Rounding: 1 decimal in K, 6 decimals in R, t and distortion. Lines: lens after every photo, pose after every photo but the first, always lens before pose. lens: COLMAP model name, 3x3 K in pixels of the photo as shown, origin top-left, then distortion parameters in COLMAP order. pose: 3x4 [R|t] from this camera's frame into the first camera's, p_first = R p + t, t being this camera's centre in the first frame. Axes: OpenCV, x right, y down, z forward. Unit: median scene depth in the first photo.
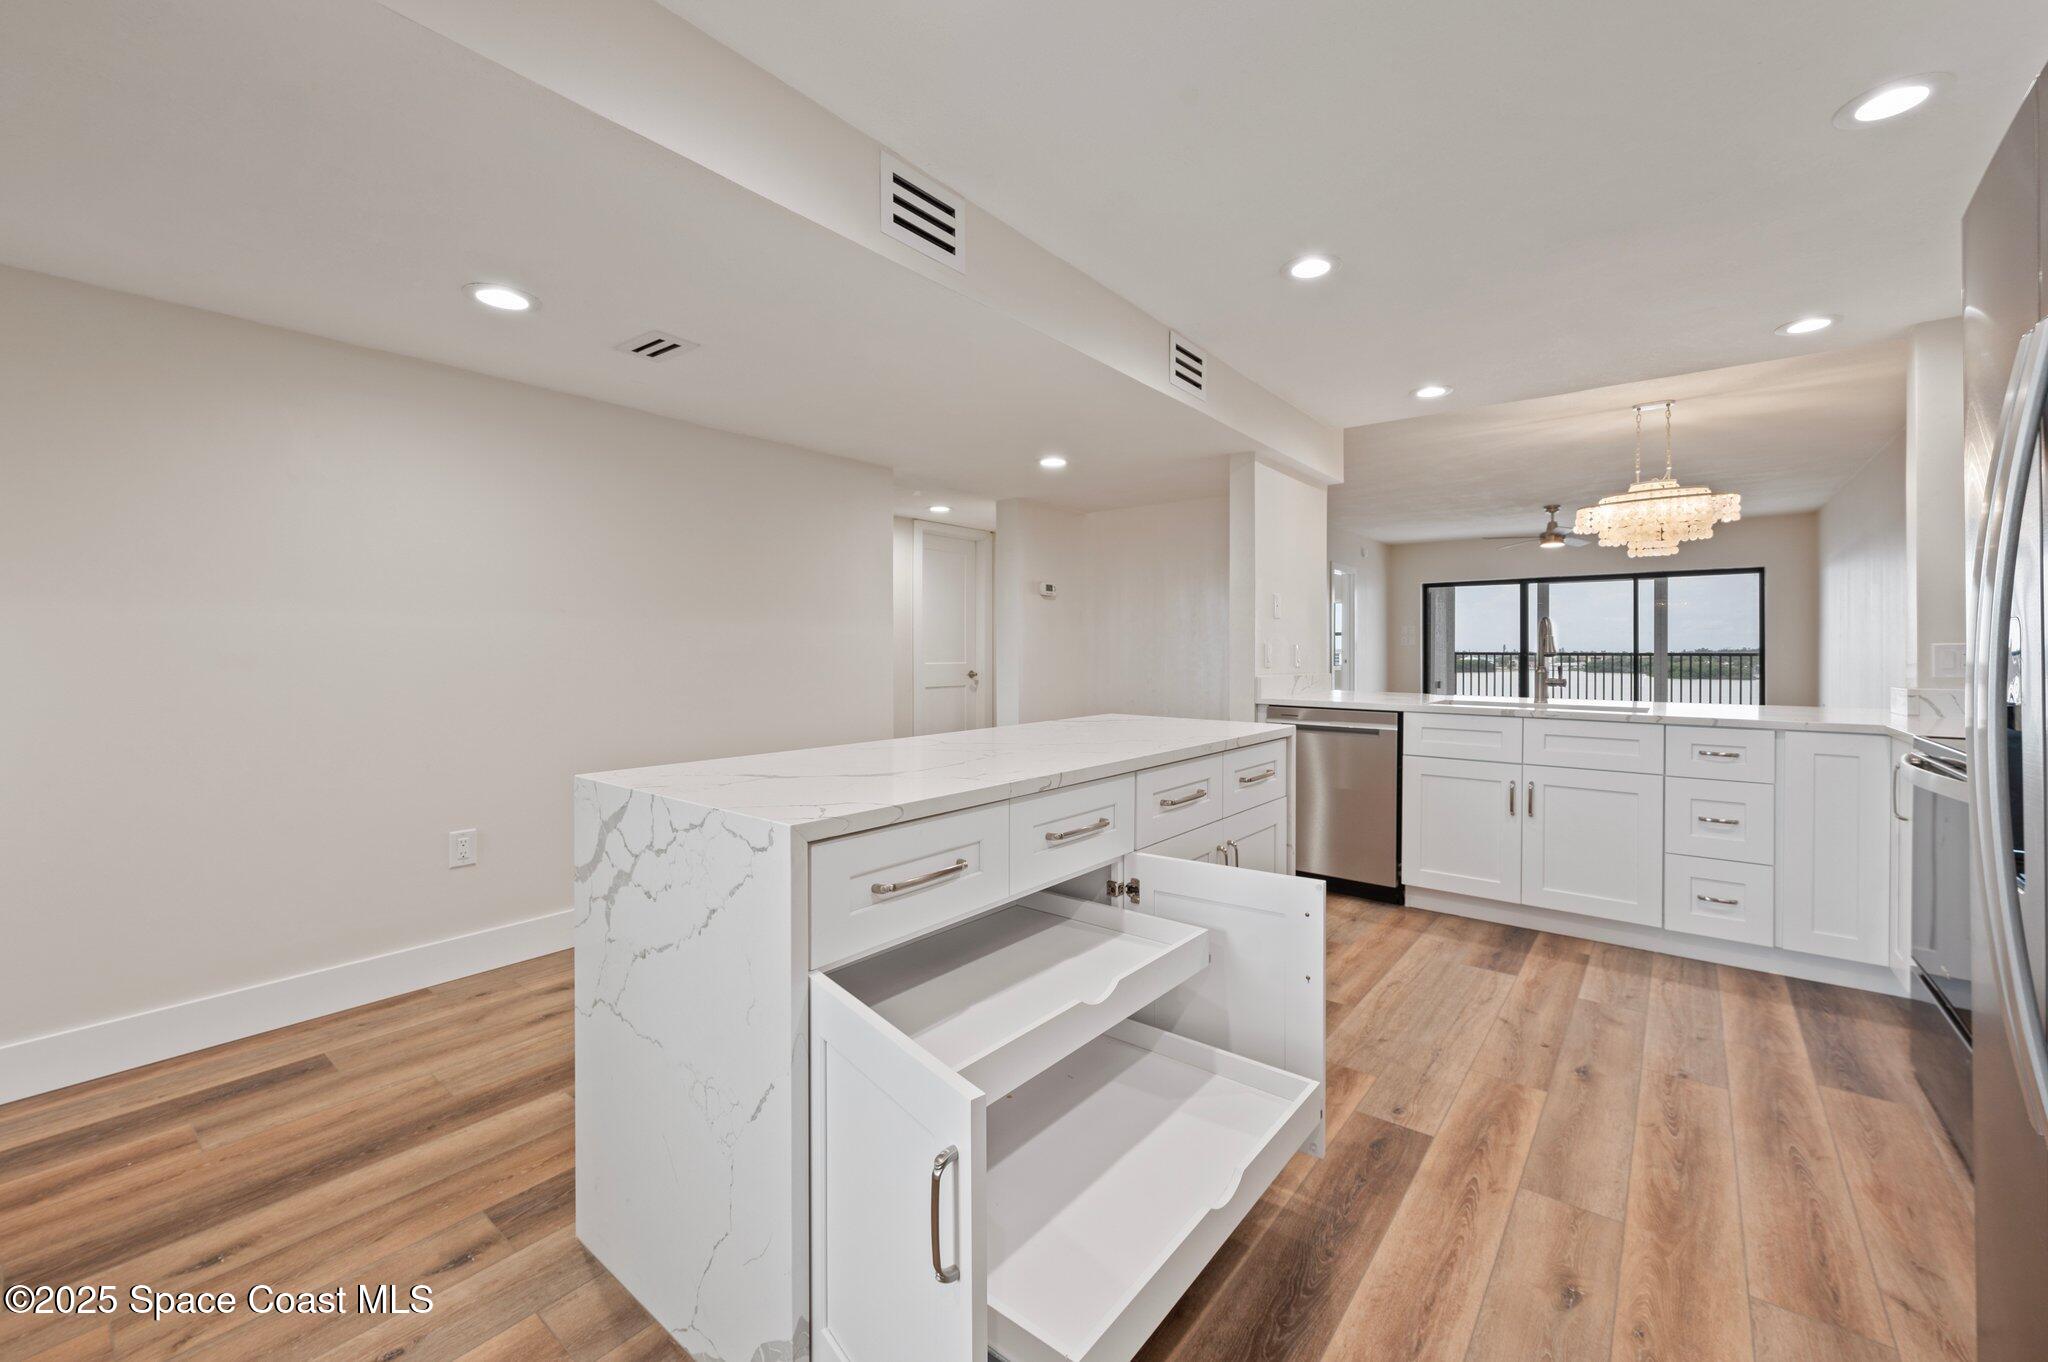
lens RADIAL K [[821.9, 0, 1033.1], [0, 821.9, 645.4], [0, 0, 1]] dist [-0.000327, 0.000219]
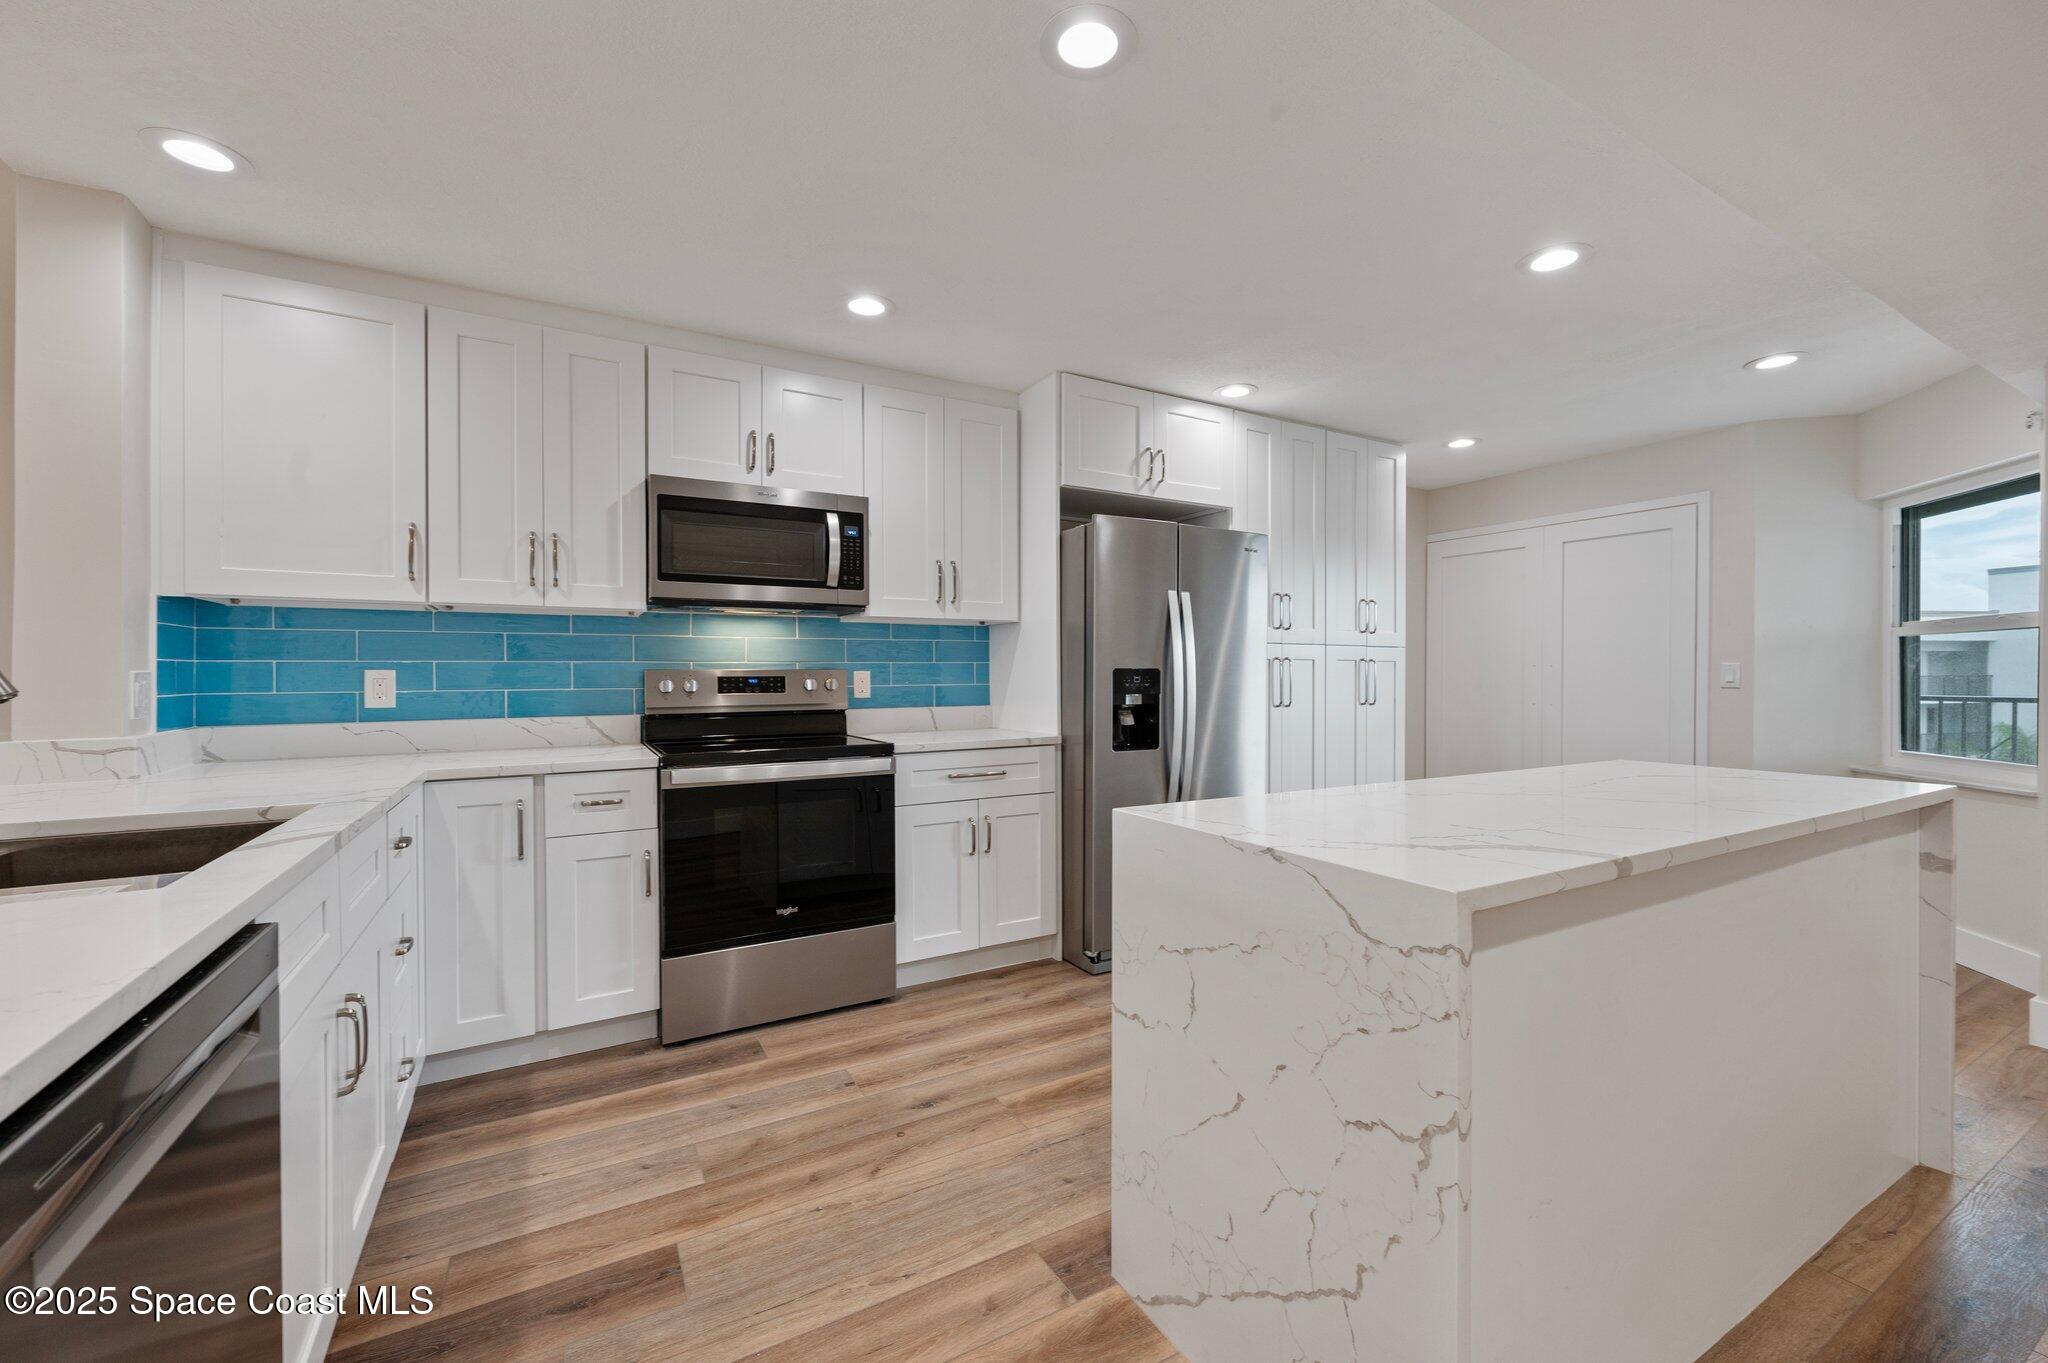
lens RADIAL K [[821.9, 0, 1040.3], [0, 821.9, 682.1], [0, 0, 1]] dist [-0.000327, 0.000219]
pose [[-0.930642, -0.004098, 0.365908, 0.130947], [-0.002723, 0.999987, 0.004275, 0.002627], [-0.365921, 0.002982, -0.930641, 1.368977]]
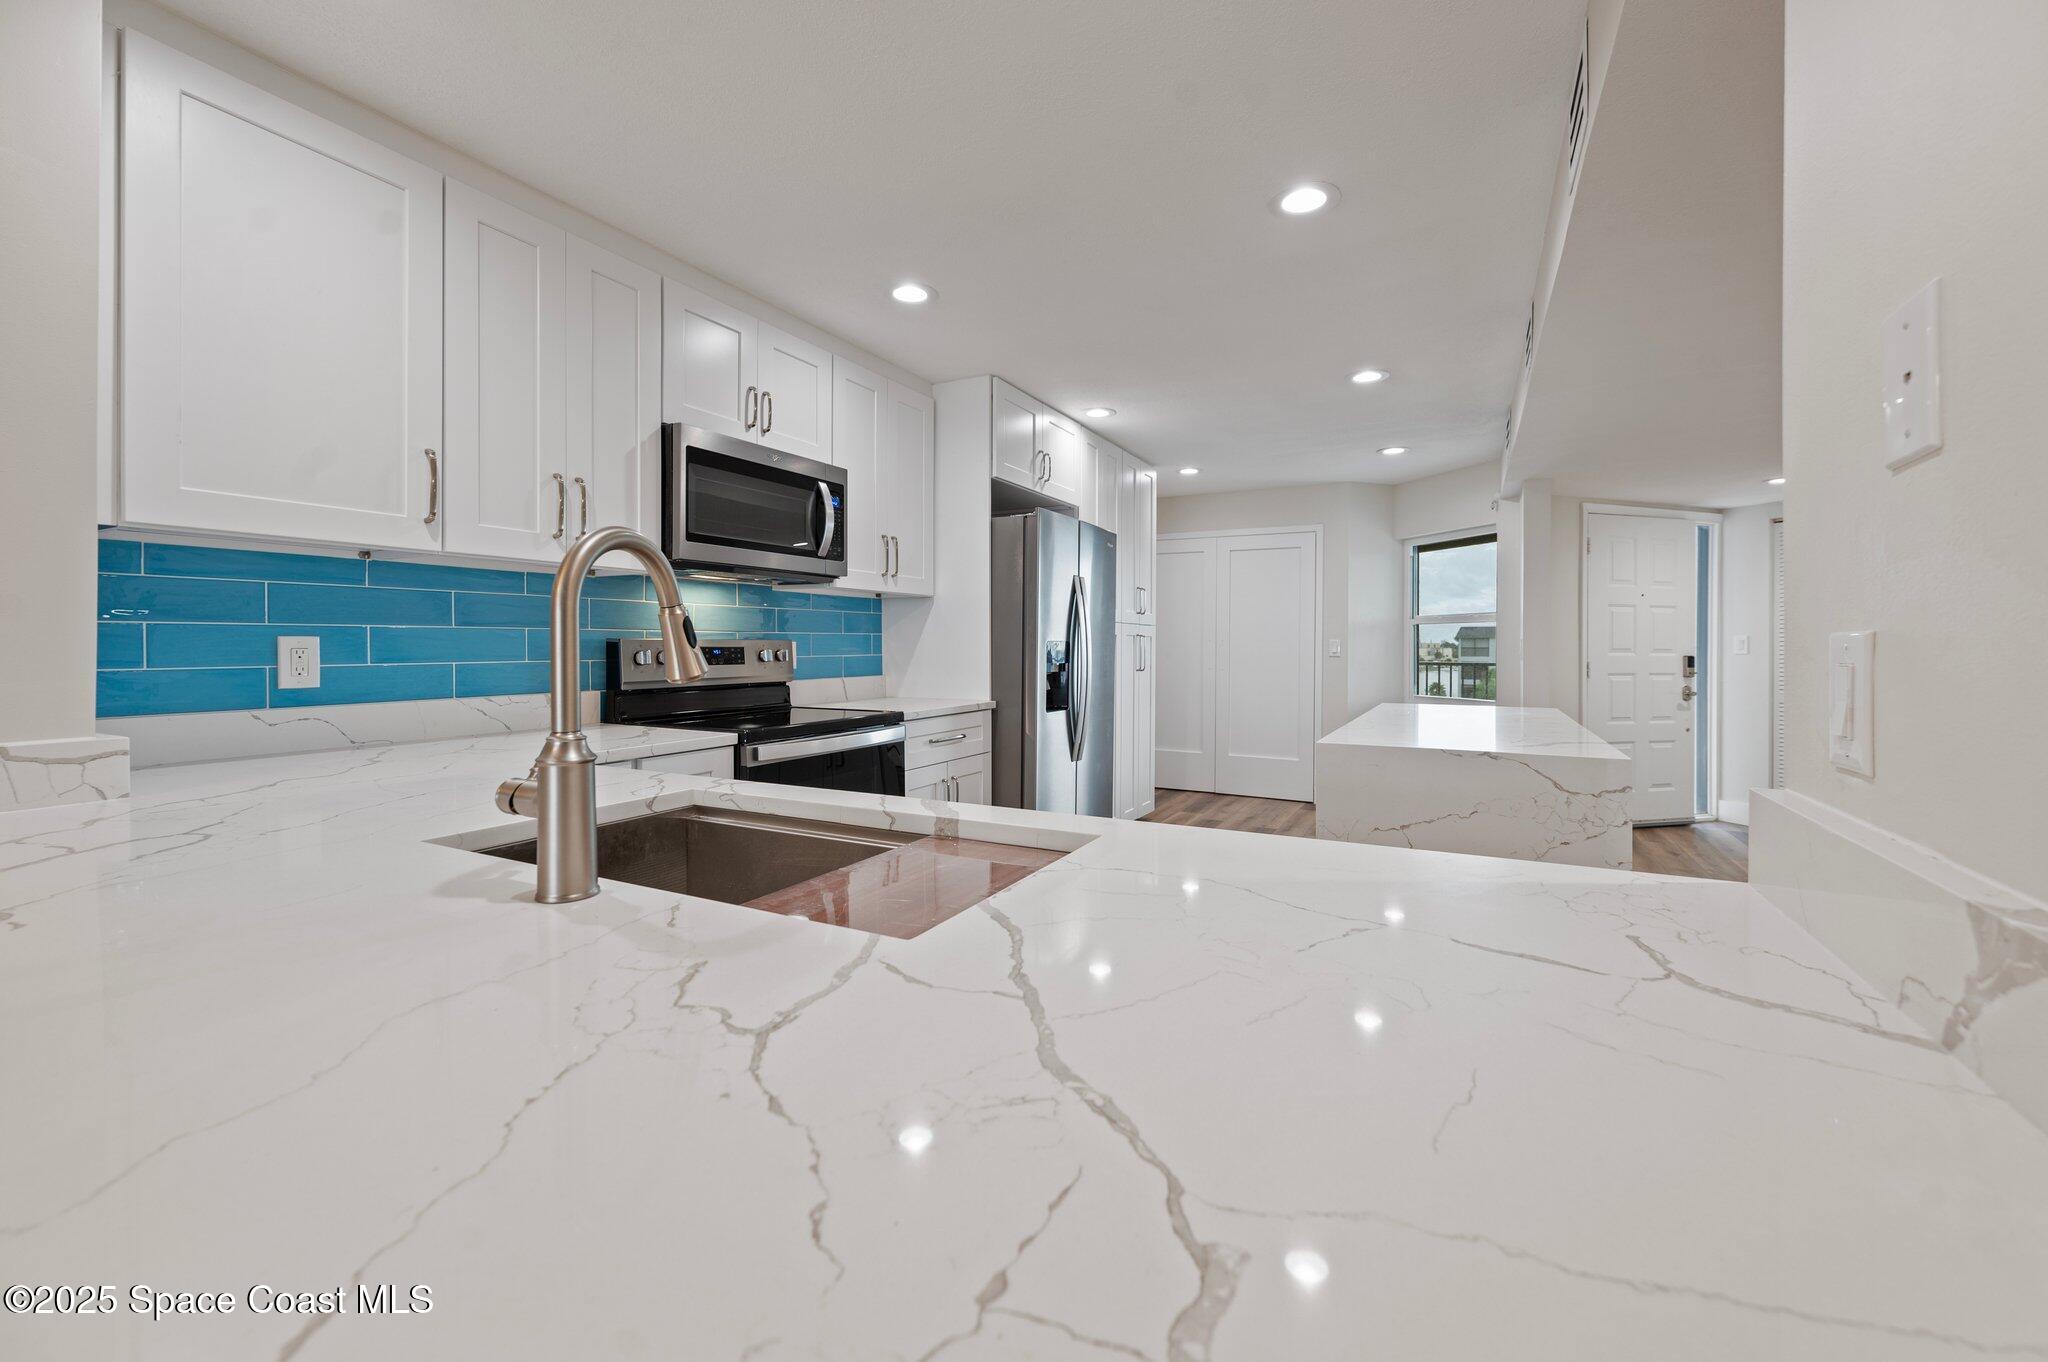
lens RADIAL K [[821.9, 0, 1033.1], [0, 821.9, 654.9], [0, 0, 1]] dist [-0.000327, 0.000219]
pose [[-0.982913, -0.004279, -0.184022, 0.665703], [-0.005438, 0.999968, 0.005795, 0.002854], [0.183991, 0.006697, -0.982905, 1.551802]]
